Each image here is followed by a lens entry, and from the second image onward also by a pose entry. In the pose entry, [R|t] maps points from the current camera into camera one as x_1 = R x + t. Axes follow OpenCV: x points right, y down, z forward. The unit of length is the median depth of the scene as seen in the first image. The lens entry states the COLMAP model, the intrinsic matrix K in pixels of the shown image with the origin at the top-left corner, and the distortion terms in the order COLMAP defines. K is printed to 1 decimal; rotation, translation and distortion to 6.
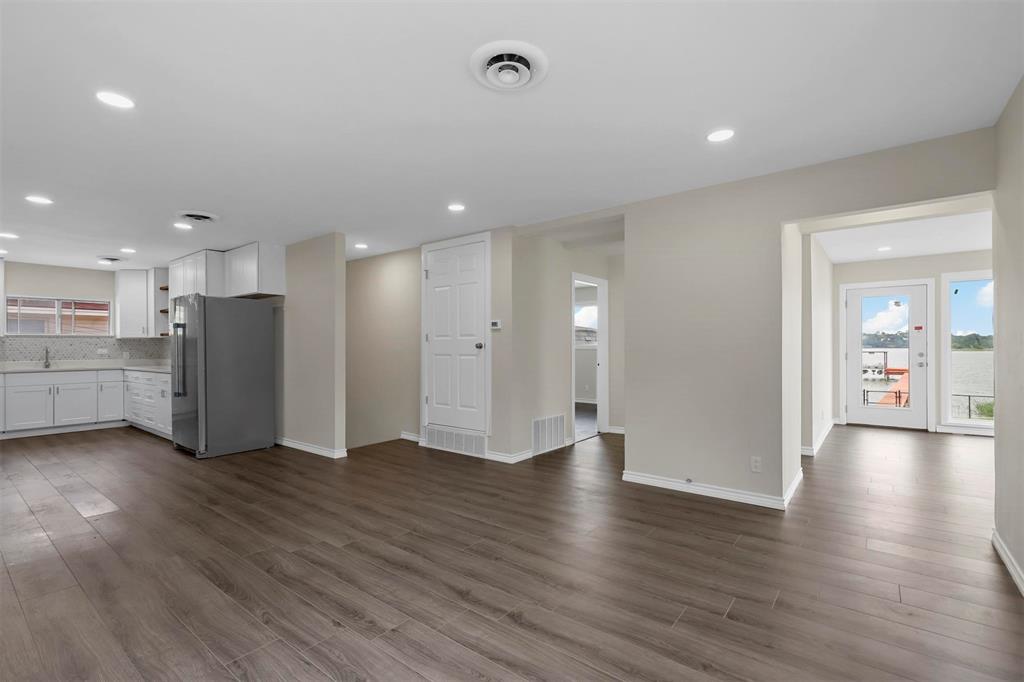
lens RADIAL K [[468.5, 0, 516.4], [0, 468.5, 346.3], [0, 0, 1]] dist [0.003741, -0.000516]
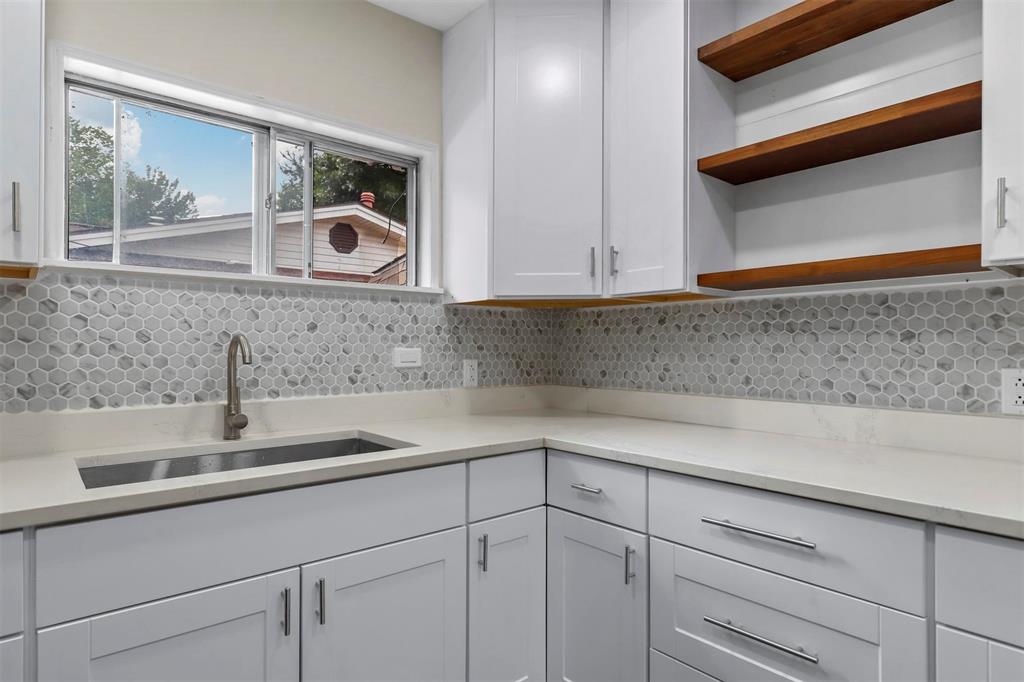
lens RADIAL K [[559.9, 0, 514.3], [0, 559.9, 354.8], [0, 0, 1]] dist [-0.017935, 0.001270]
pose [[0.982541, 0.011917, -0.185663, -0.817386], [-0.009210, 0.999838, 0.015439, 0.005341], [0.185817, -0.013460, 0.982492, 0.770244]]
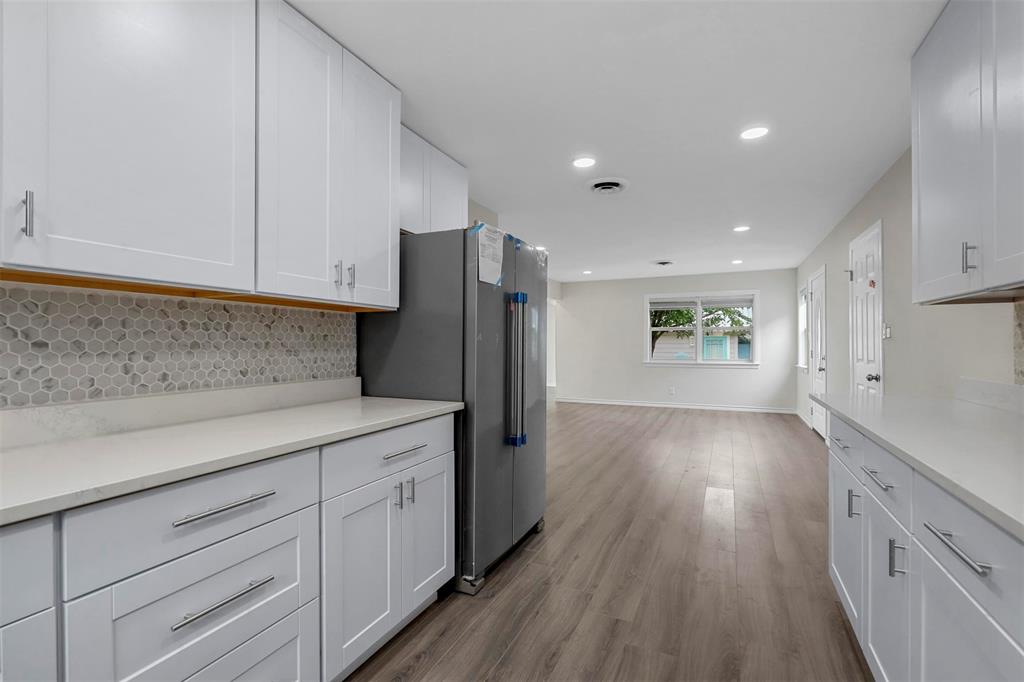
lens RADIAL K [[468.5, 0, 514.0], [0, 468.5, 338.4], [0, 0, 1]] dist [0.003741, -0.000516]
pose [[-0.243692, 0.019313, 0.969660, -0.861730], [0.004625, 0.999813, -0.018752, 0.005764], [-0.969842, -0.000085, -0.243736, 0.808776]]
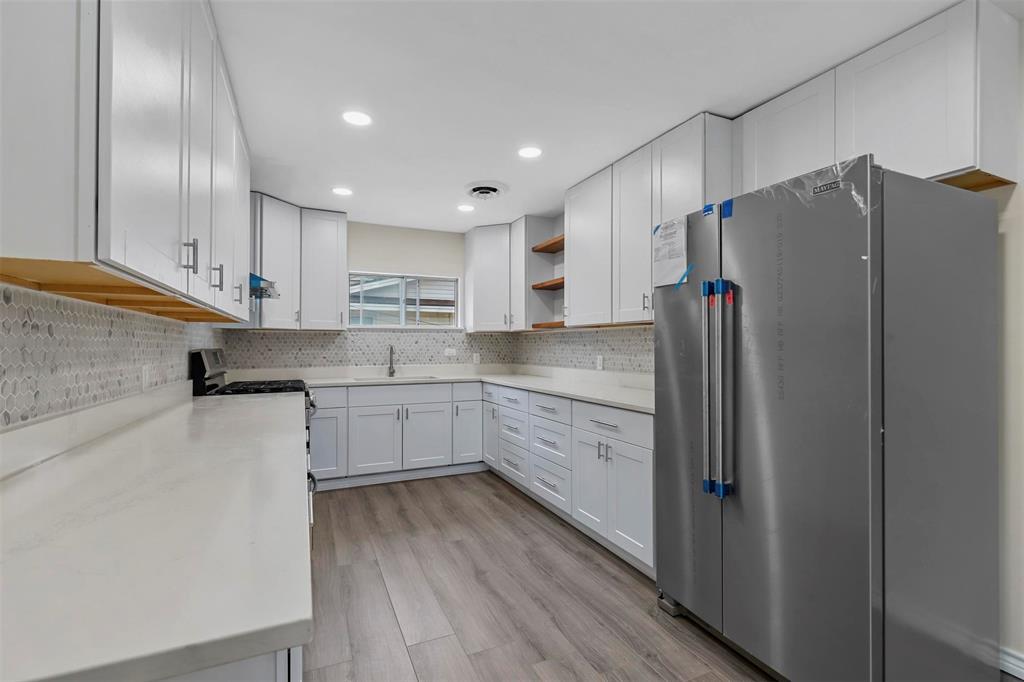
lens RADIAL K [[468.5, 0, 513.7], [0, 468.5, 339.2], [0, 0, 1]] dist [0.003741, -0.000516]
pose [[0.891022, -0.001151, -0.453959, -0.522625], [-0.004719, 0.999919, -0.011796, -0.000251], [0.453936, 0.012653, 0.890945, 0.466490]]
